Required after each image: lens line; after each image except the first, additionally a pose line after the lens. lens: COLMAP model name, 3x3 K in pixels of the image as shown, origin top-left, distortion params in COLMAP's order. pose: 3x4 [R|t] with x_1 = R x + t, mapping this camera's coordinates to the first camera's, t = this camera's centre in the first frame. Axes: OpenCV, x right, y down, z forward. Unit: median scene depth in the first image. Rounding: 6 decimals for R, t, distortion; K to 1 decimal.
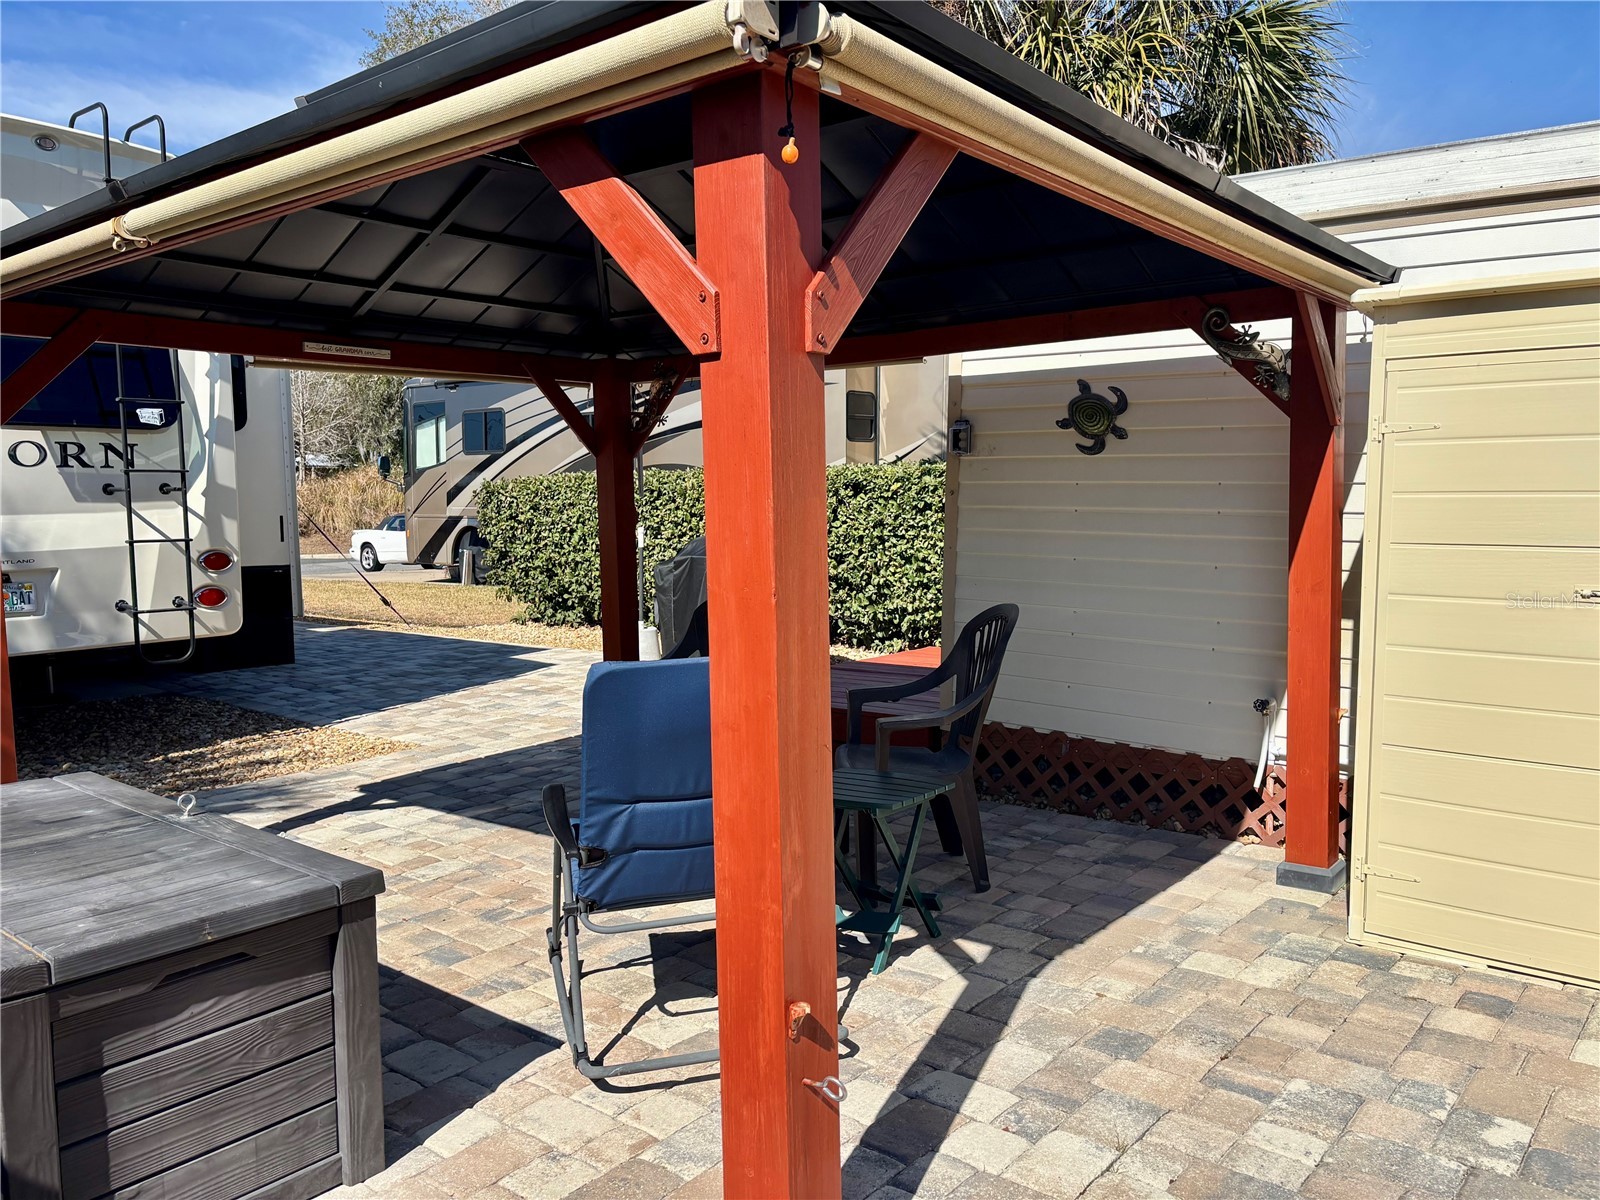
lens RADIAL K [[1211.4, 0, 793.5], [0, 1211.4, 599.2], [0, 0, 1]] dist [0.044274, -0.043151]
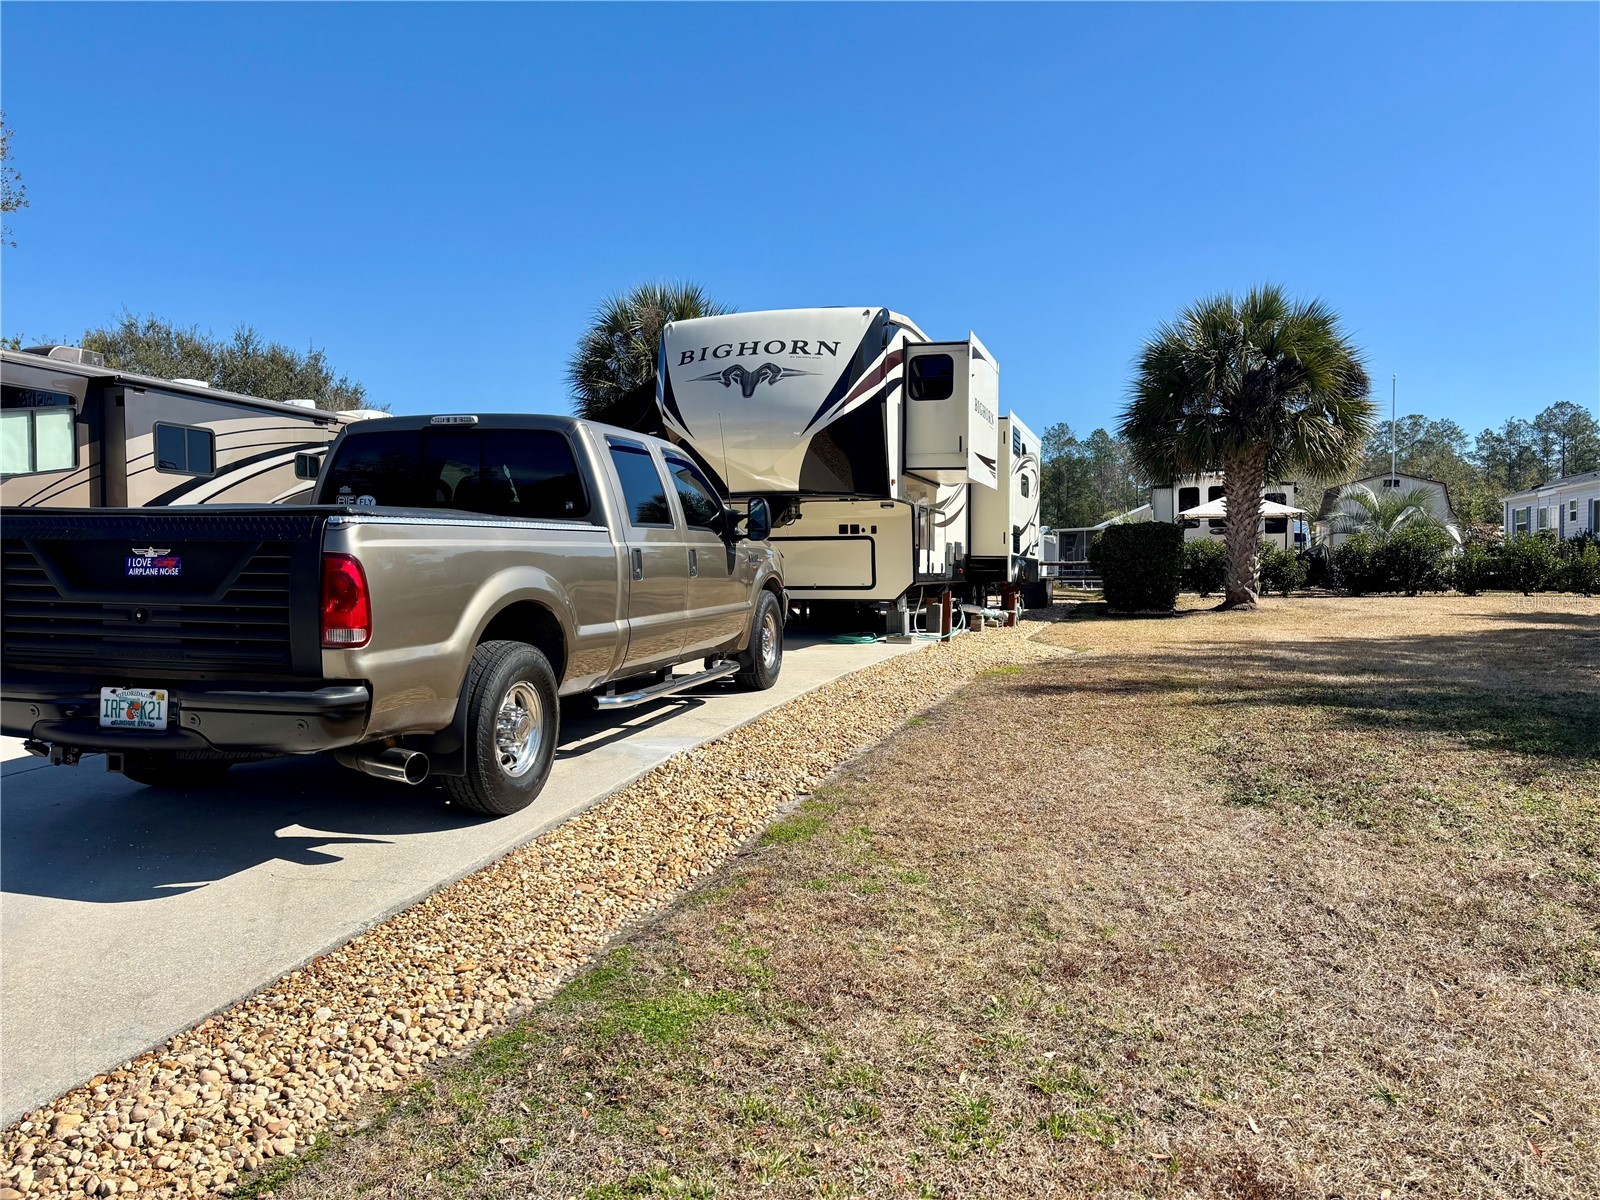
lens RADIAL K [[1211.4, 0, 810.3], [0, 1211.4, 600.8], [0, 0, 1]] dist [0.044274, -0.043151]
pose [[-0.411600, -0.022739, 0.911081, -5.834691], [0.073019, 0.995652, 0.057837, -0.206866], [-0.908435, 0.090332, -0.408150, 4.395792]]
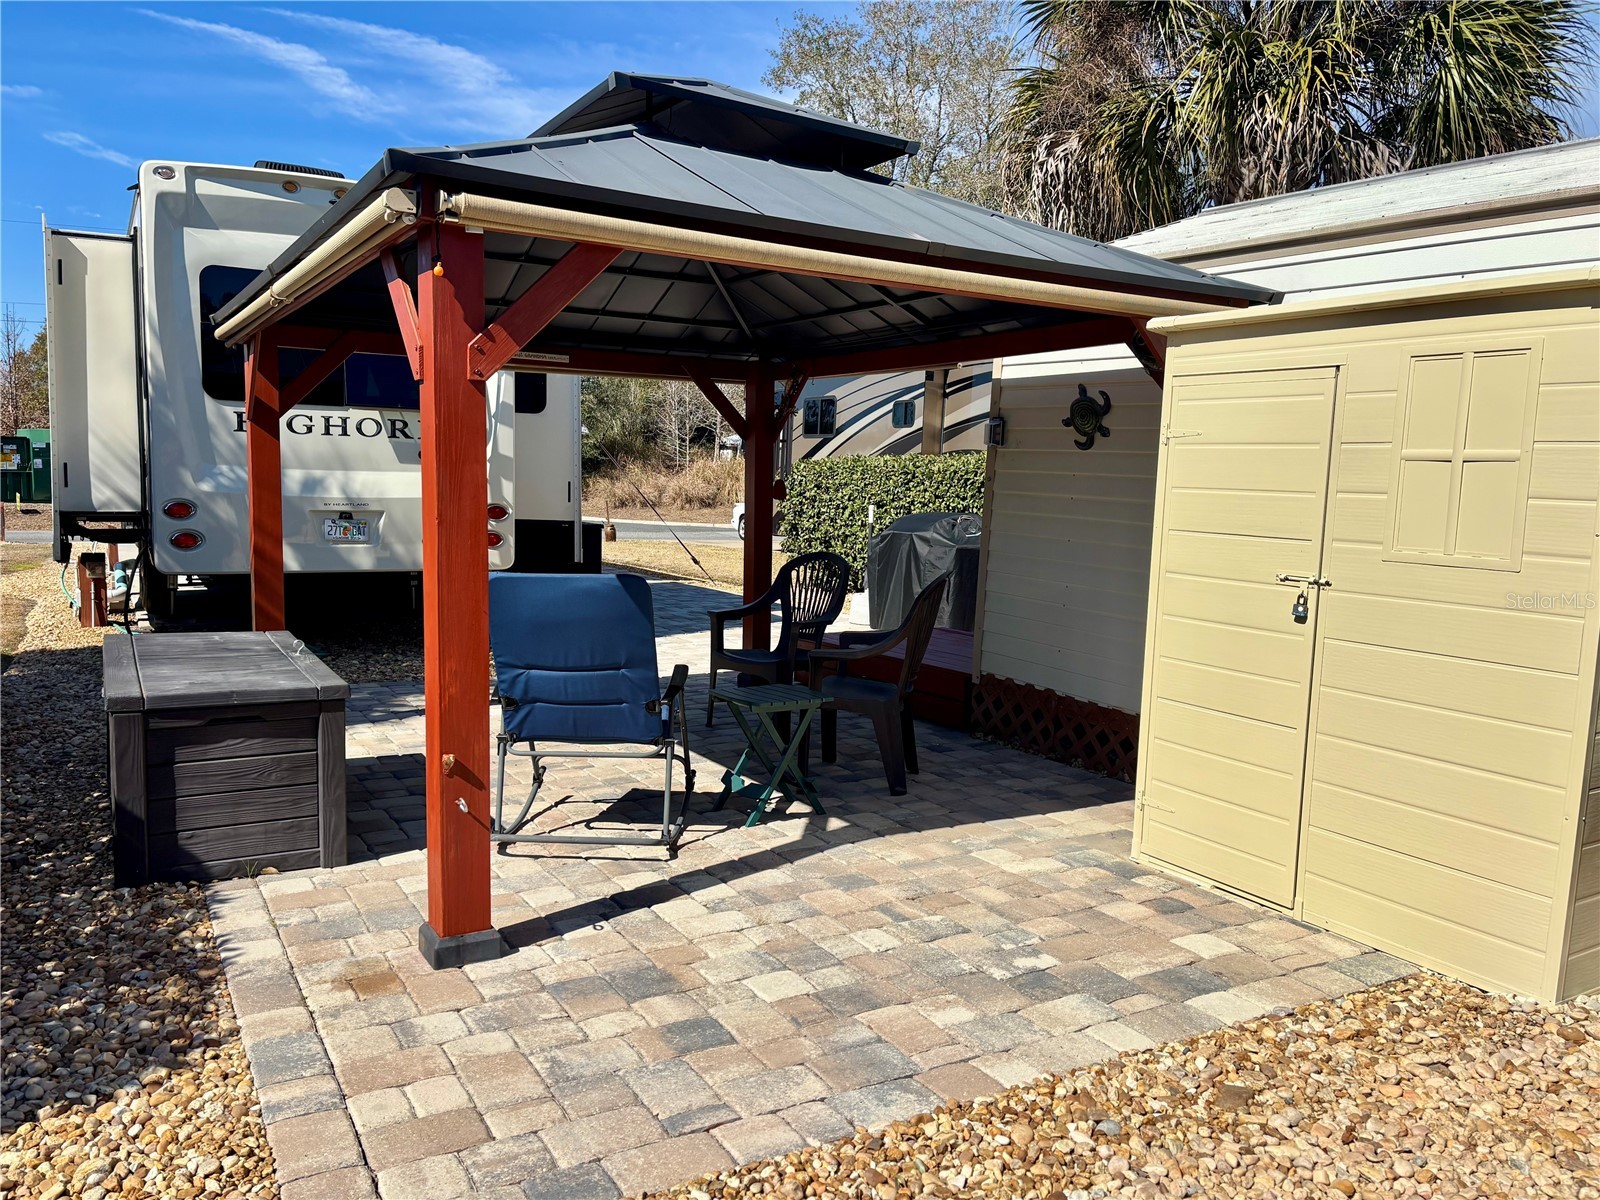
lens RADIAL K [[1211.4, 0, 795.8], [0, 1211.4, 612.8], [0, 0, 1]] dist [0.044274, -0.043151]
pose [[0.939010, 0.074780, -0.335662, 0.478464], [-0.067041, 0.997150, 0.034602, 0.016261], [0.337293, -0.009989, 0.941347, -0.217735]]
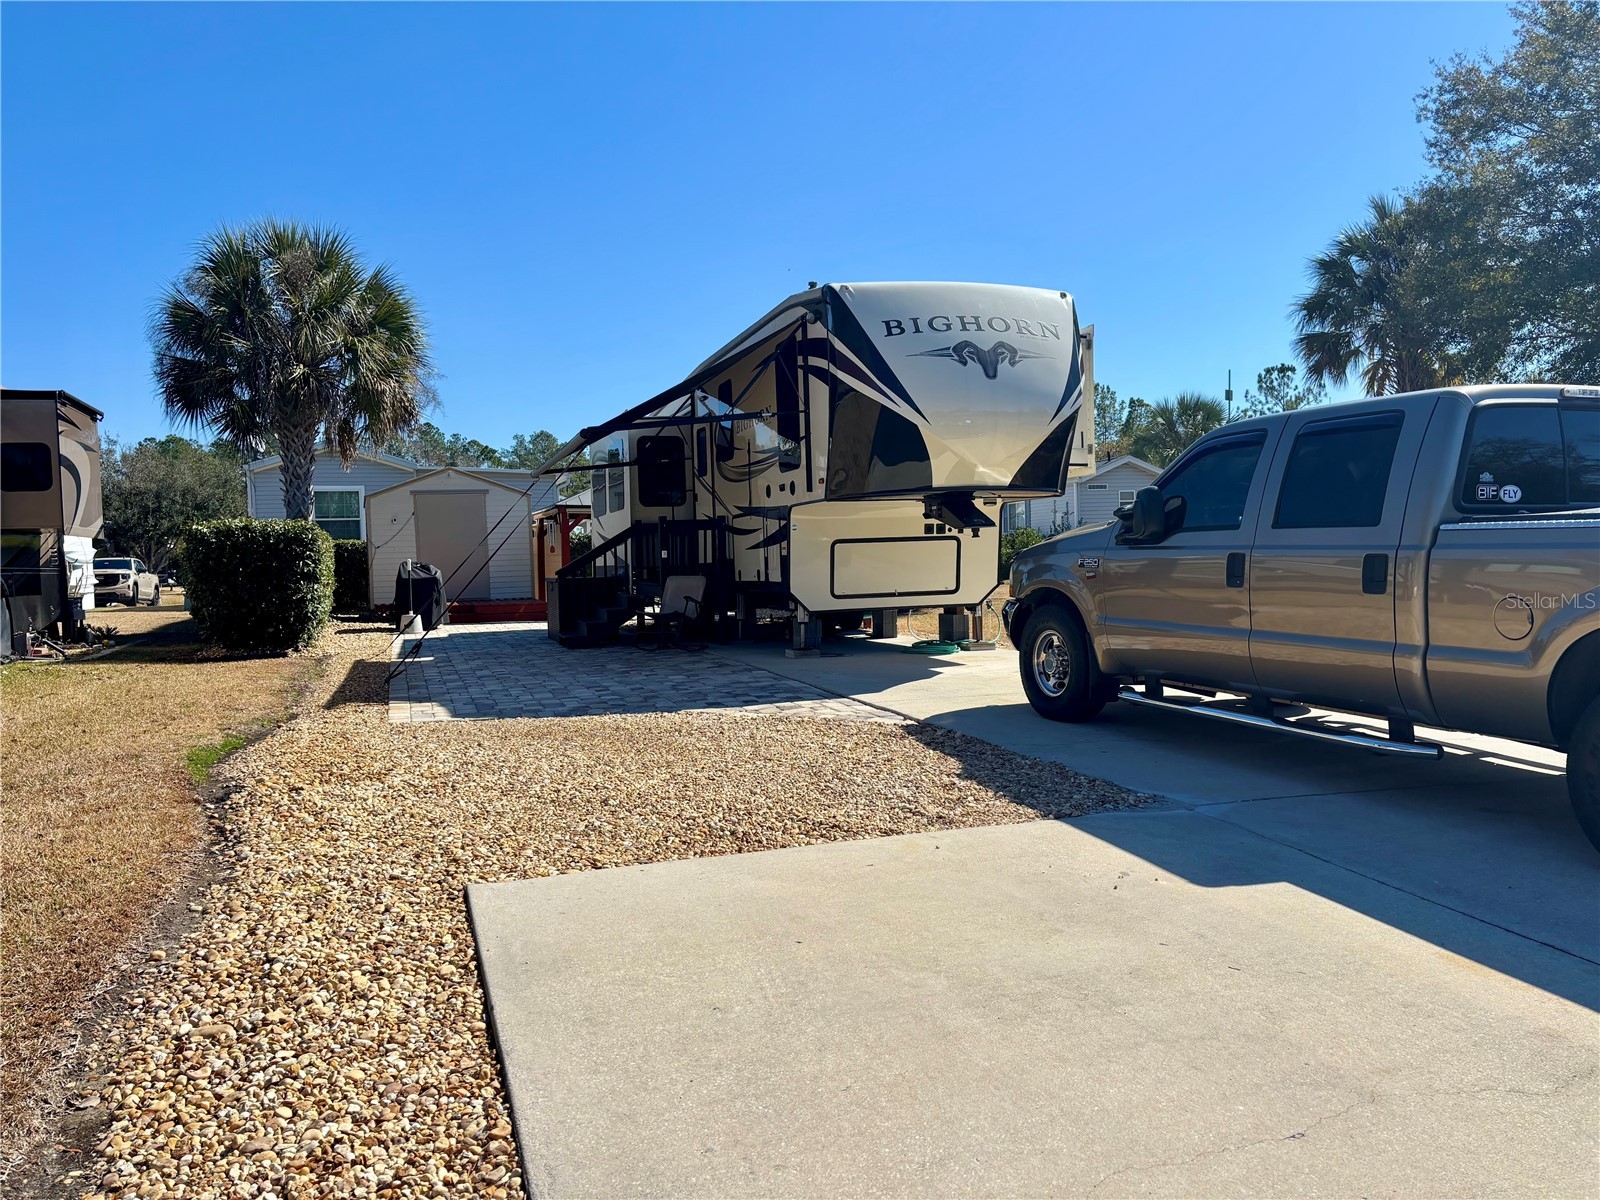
lens RADIAL K [[1211.4, 0, 805.8], [0, 1211.4, 597.5], [0, 0, 1]] dist [0.044274, -0.043151]
pose [[-0.856122, 0.009225, 0.516692, -4.050279], [0.071117, 0.992431, 0.100117, -0.366929], [-0.511857, 0.122458, -0.850298, 5.763255]]
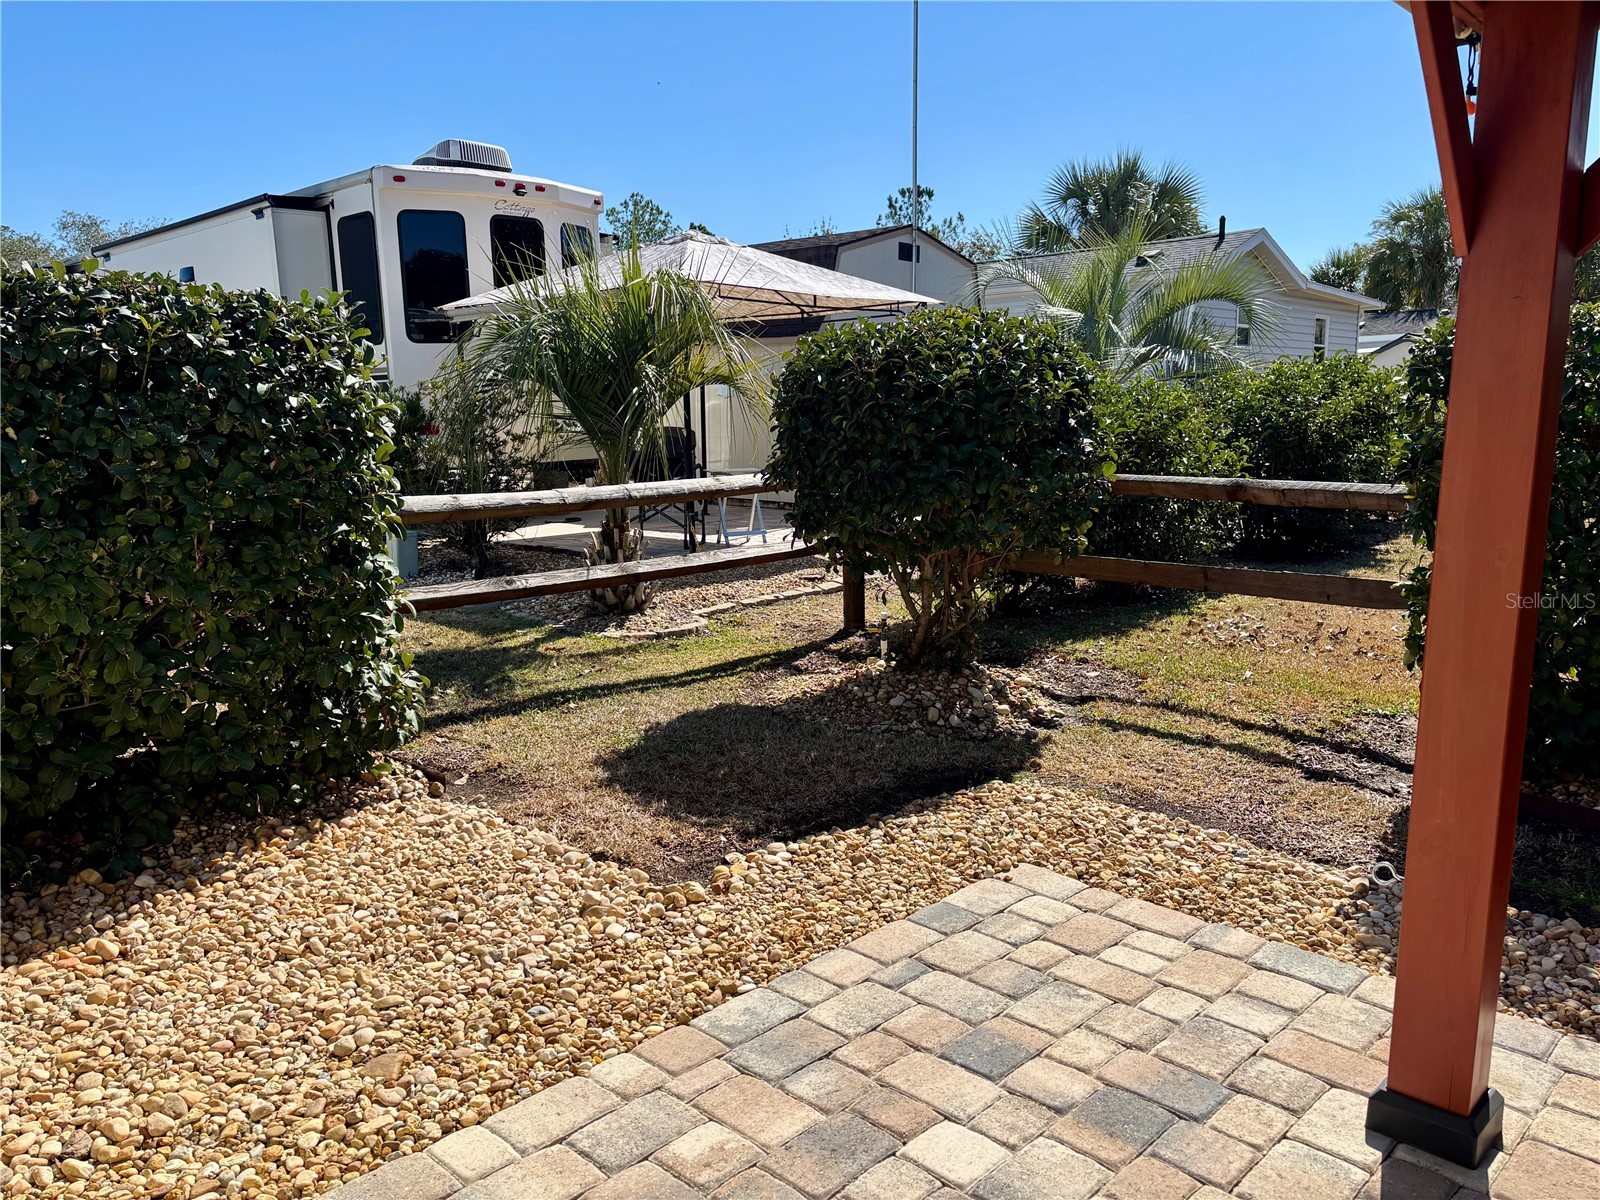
lens RADIAL K [[1211.4, 0, 794.5], [0, 1211.4, 607.8], [0, 0, 1]] dist [0.044274, -0.043151]
pose [[-0.997441, -0.000250, 0.071491, 0.251371], [0.016965, 0.970599, 0.240102, -0.078474], [-0.069449, 0.240701, -0.968112, 1.000925]]
